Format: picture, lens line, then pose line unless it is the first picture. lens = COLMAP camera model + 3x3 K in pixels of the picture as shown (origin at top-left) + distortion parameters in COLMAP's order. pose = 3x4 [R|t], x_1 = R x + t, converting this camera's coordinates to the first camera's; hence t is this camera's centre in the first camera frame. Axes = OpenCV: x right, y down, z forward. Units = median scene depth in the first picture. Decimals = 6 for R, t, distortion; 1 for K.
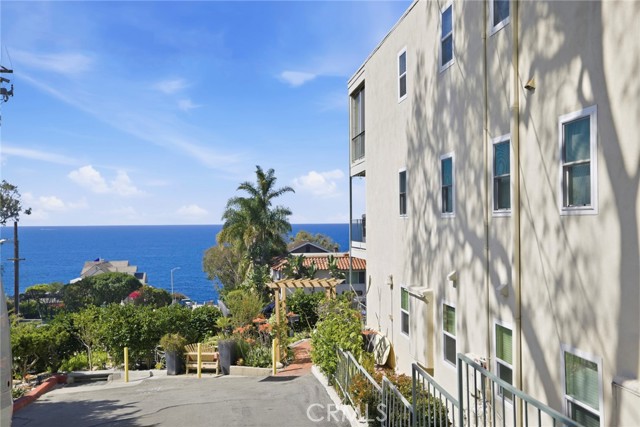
lens RADIAL K [[628.6, 0, 320.0], [0, 628.6, 213.5], [0, 0, 1]] dist [0.016975, 0.002952]
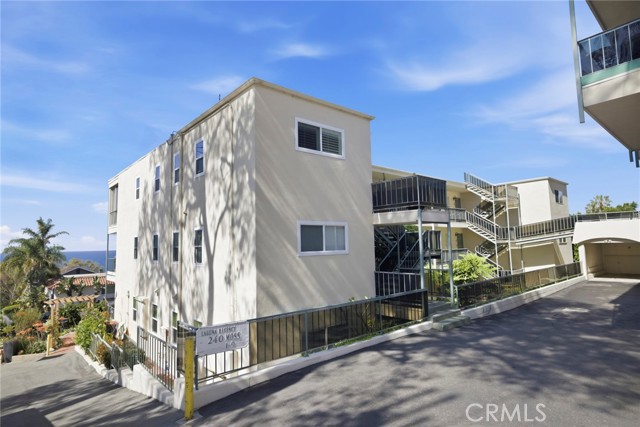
lens RADIAL K [[353.6, 0, 320.0], [0, 353.6, 213.5], [0, 0, 1]] dist [-0.020362, 0.022799]
pose [[0.837364, 0.038699, 0.545275, 0.009430], [0.010510, 0.996167, -0.086839, -0.039698], [-0.546545, 0.078446, 0.833747, -0.242778]]
